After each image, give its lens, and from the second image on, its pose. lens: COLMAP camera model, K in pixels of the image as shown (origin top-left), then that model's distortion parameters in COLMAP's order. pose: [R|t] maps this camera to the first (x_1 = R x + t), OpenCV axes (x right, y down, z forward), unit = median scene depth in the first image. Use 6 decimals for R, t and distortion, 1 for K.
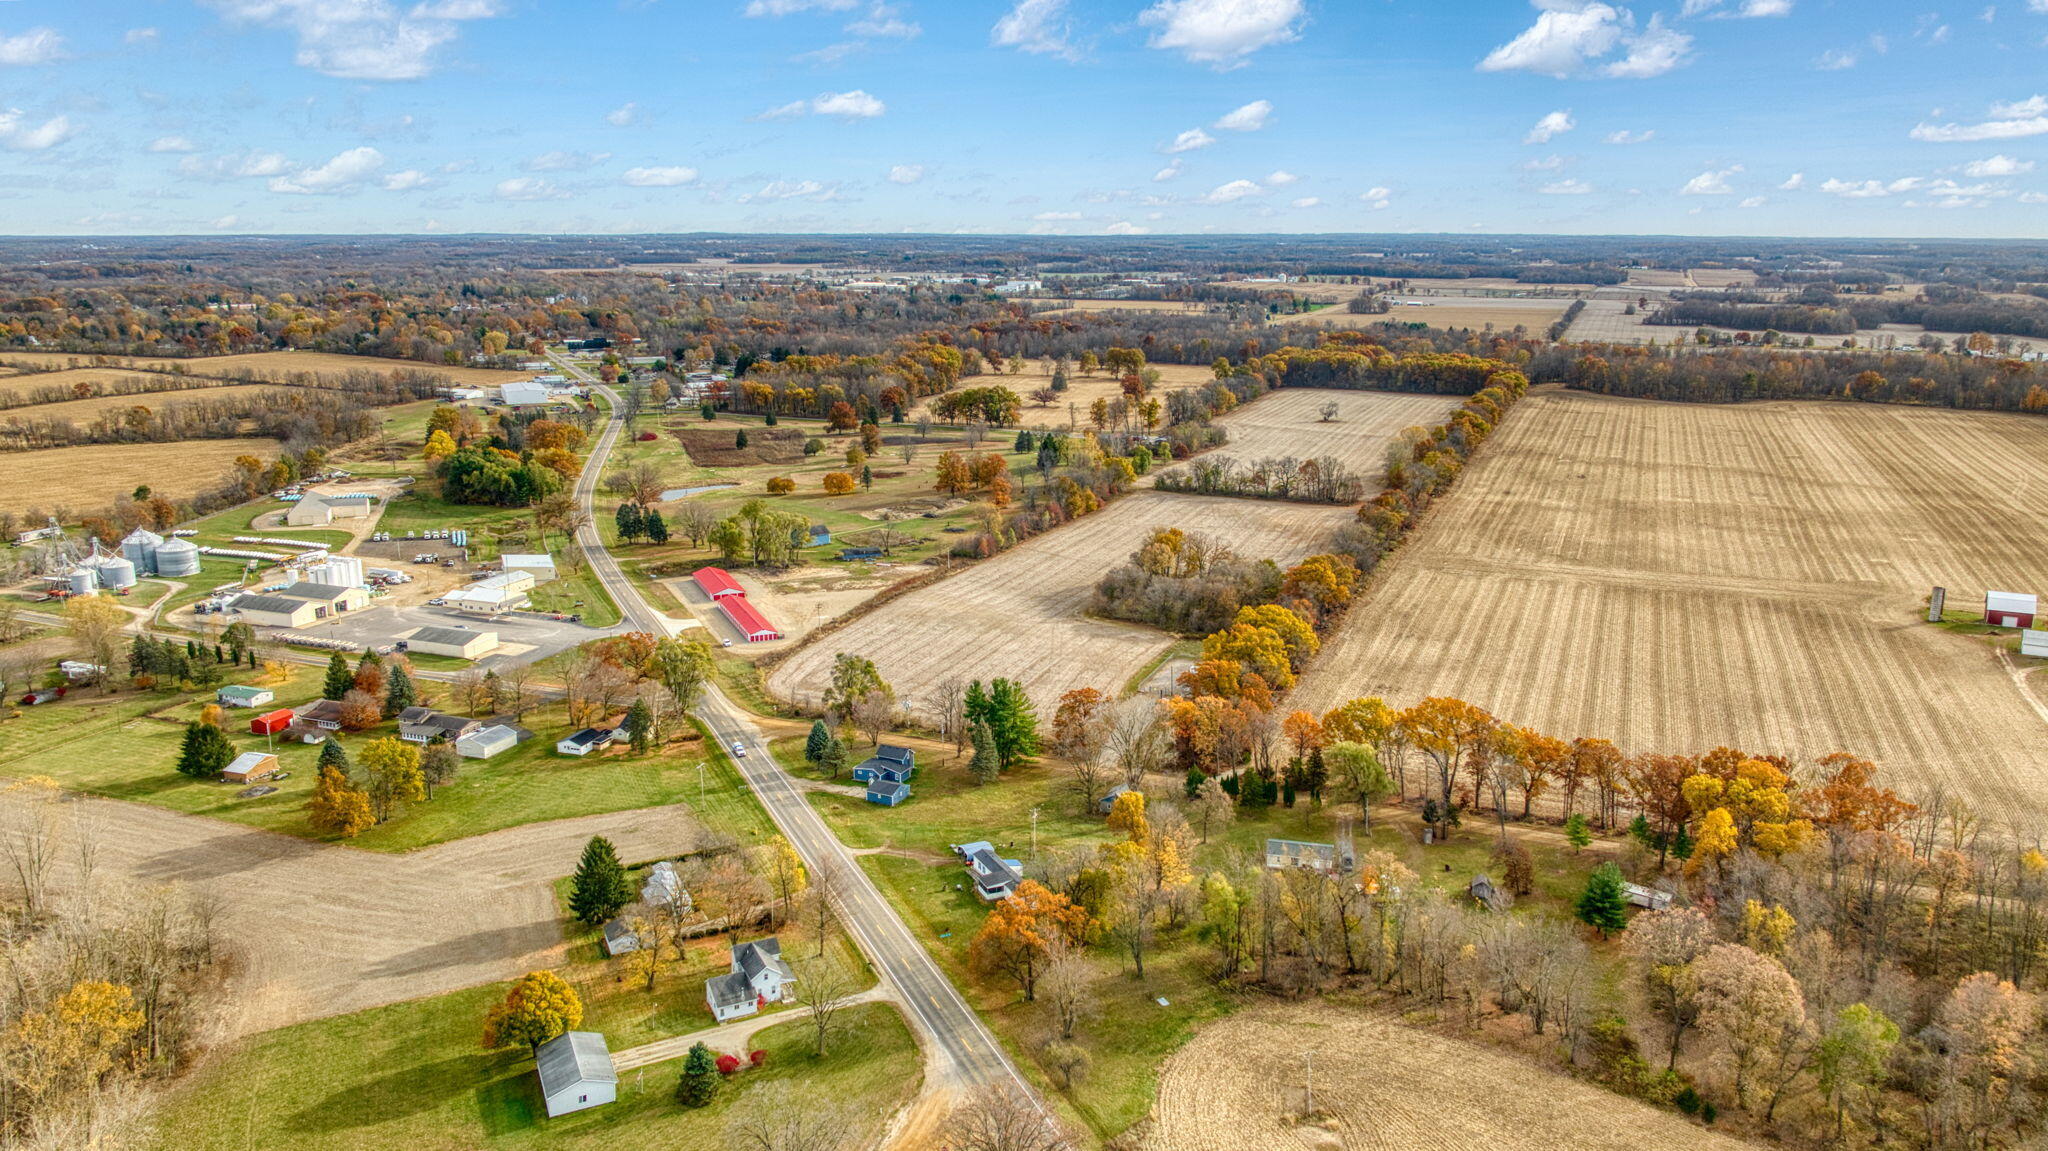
lens RADIAL K [[1472.5, 0, 1062.3], [0, 1472.5, 578.9], [0, 0, 1]] dist [-0.003866, -0.031174]
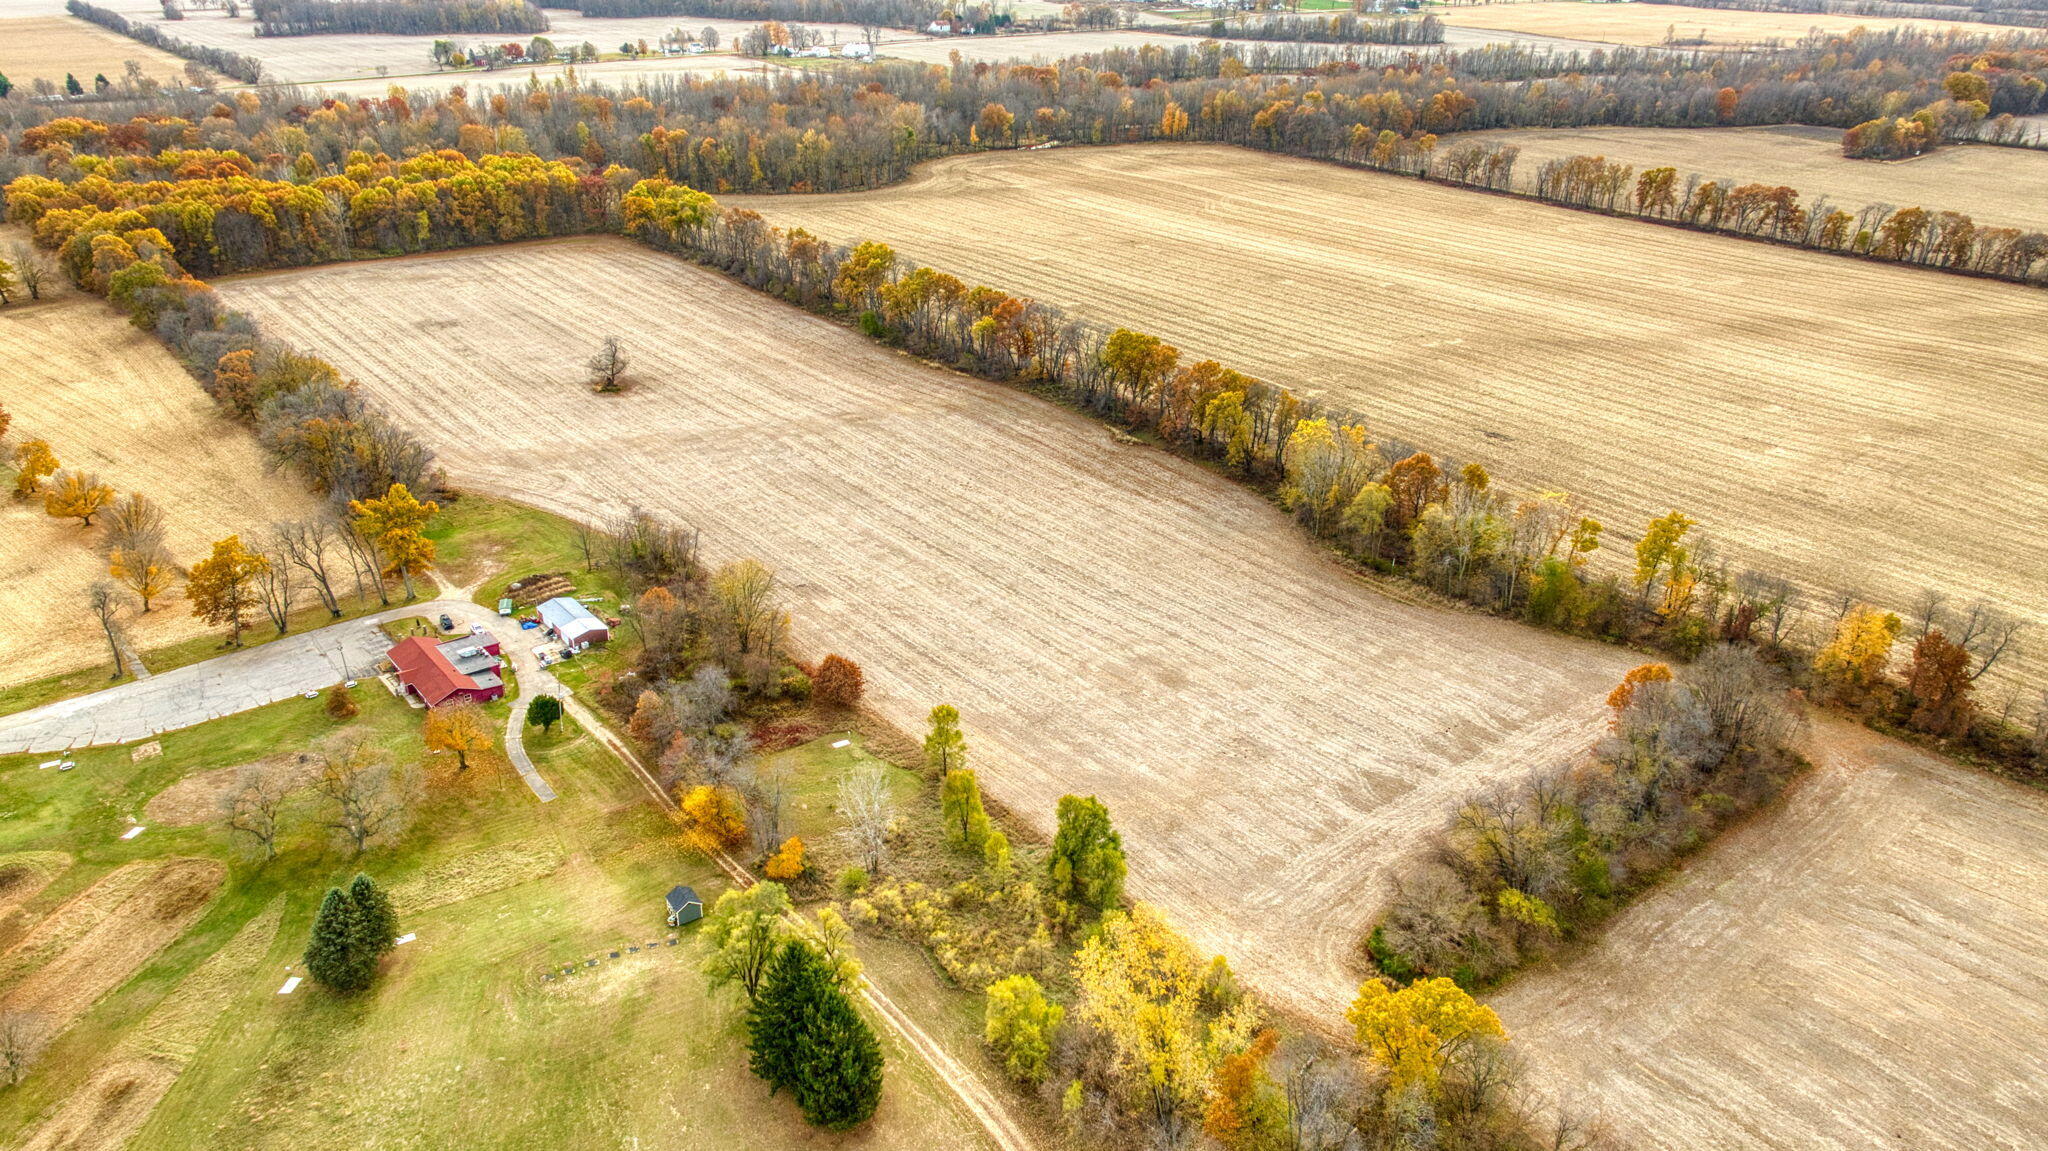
lens RADIAL K [[1501.8, 0, 1024.0], [0, 1501.8, 575.5], [0, 0, 1]] dist [-0.007559, -0.005489]
pose [[0.521769, -0.352368, 0.776913, -0.172367], [0.190864, 0.935840, 0.296266, -0.240688], [-0.831462, -0.006298, 0.555547, 0.975717]]
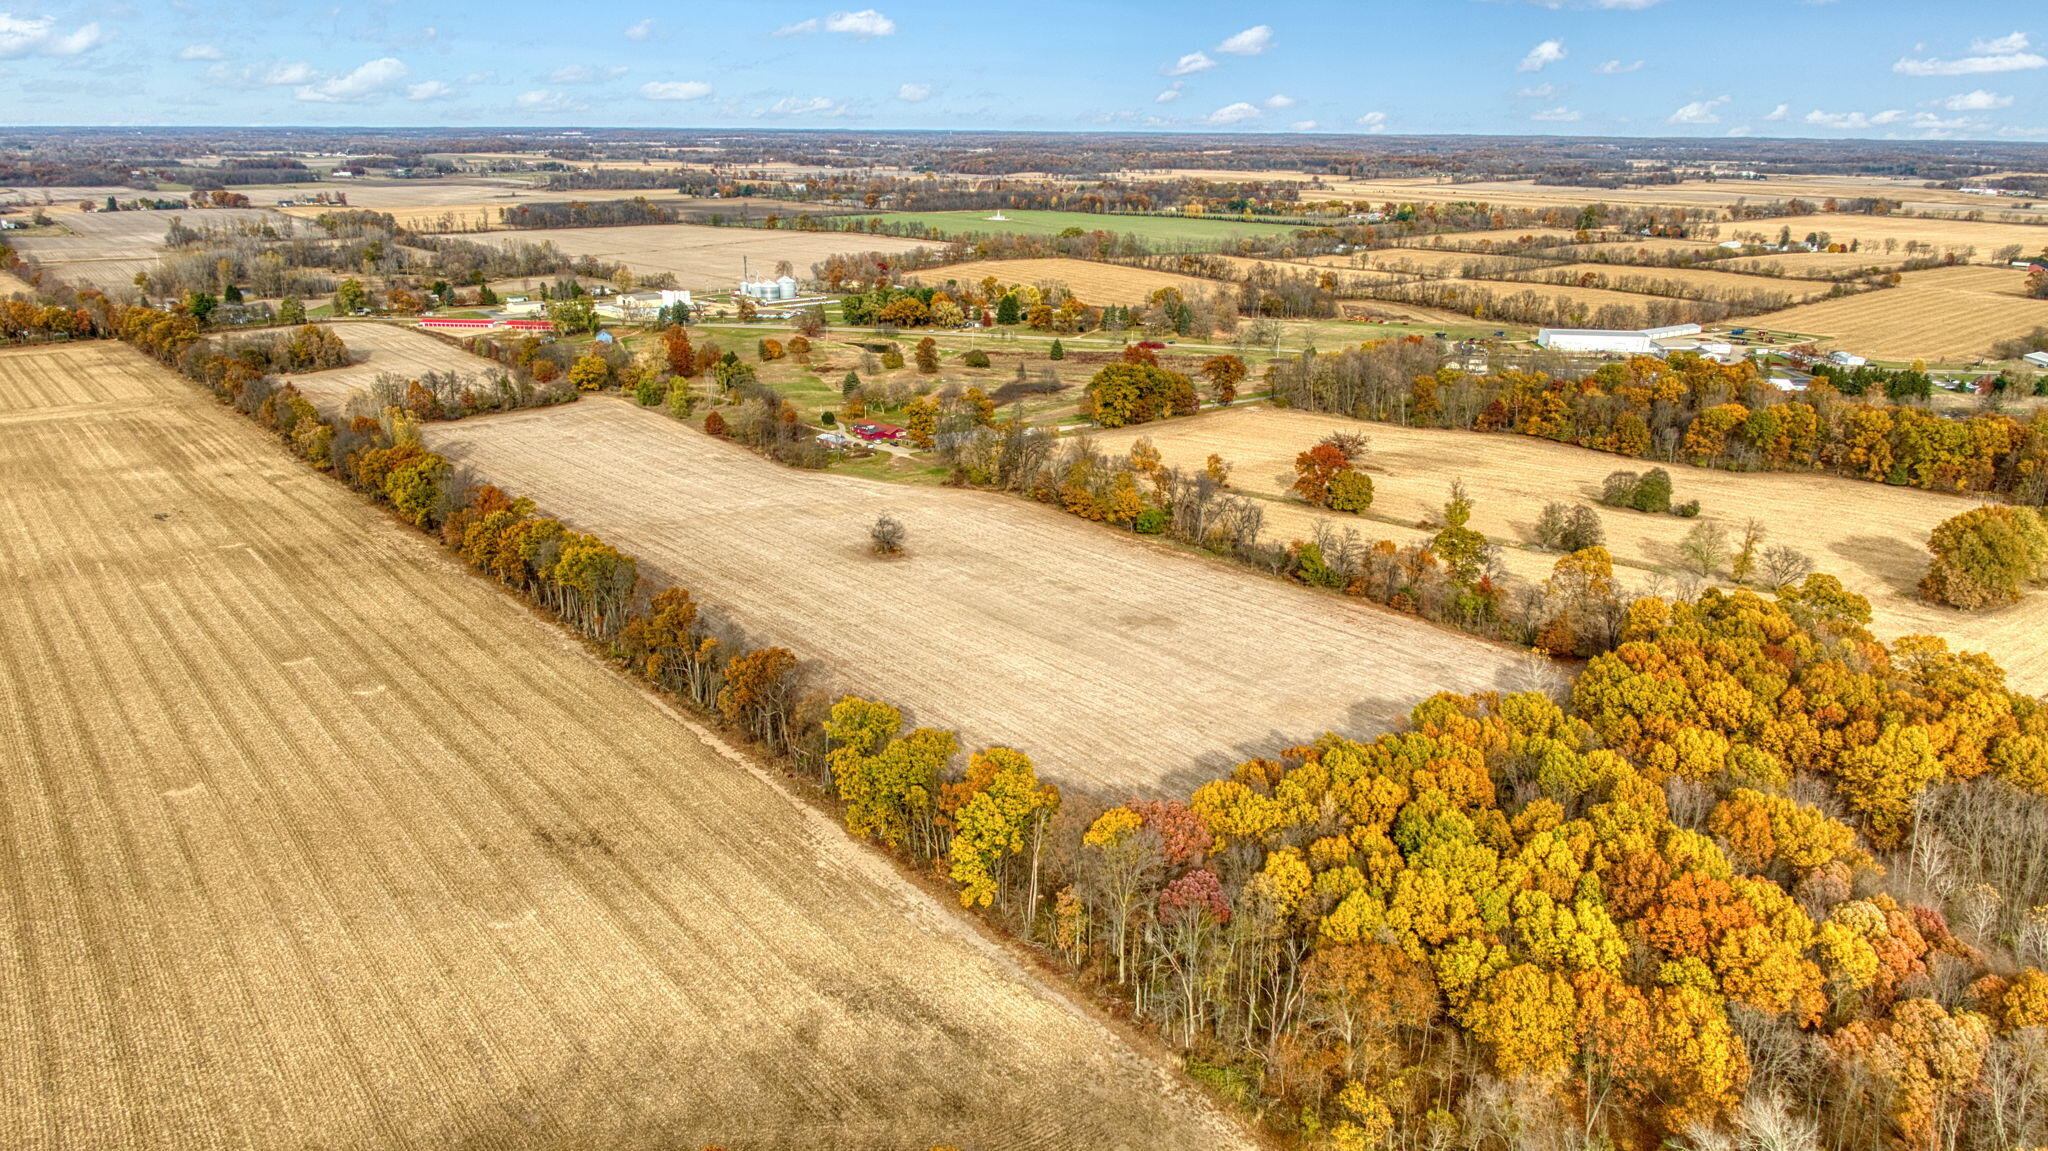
lens RADIAL K [[1441.9, 0, 1053.5], [0, 1441.9, 579.7], [0, 0, 1]] dist [-0.010919, -0.006666]
pose [[-0.485275, 0.251479, -0.837416, 0.795931], [-0.213269, 0.894776, 0.392291, -0.427317], [0.847953, 0.368964, -0.380580, 1.811891]]
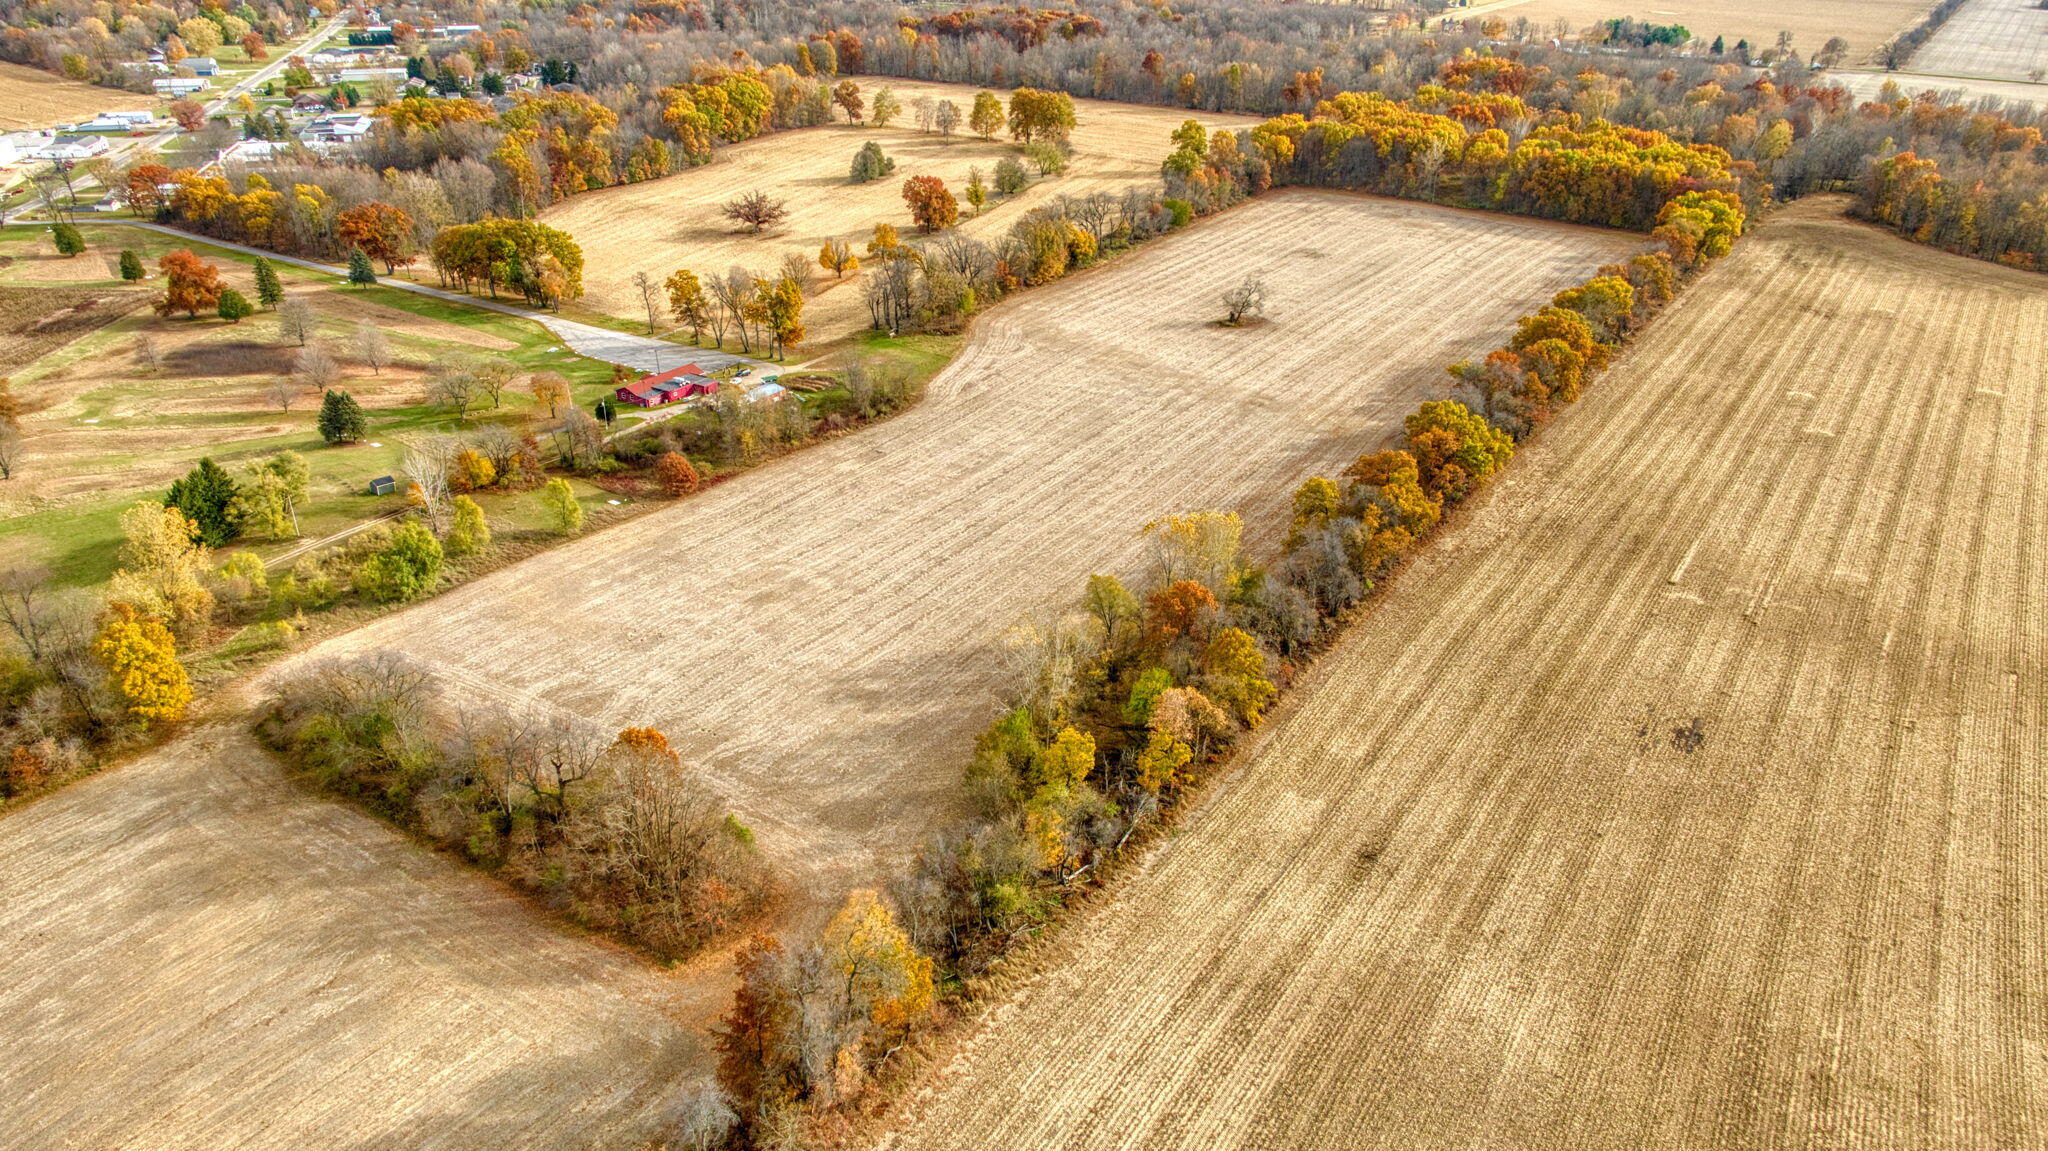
lens RADIAL K [[1501.8, 0, 1024.0], [0, 1501.8, 575.5], [0, 0, 1]] dist [-0.007559, -0.005489]
pose [[0.977561, 0.096296, -0.187356, 0.312857], [-0.053852, 0.974085, 0.219677, -0.193005], [0.203655, -0.204658, 0.957413, 0.763696]]
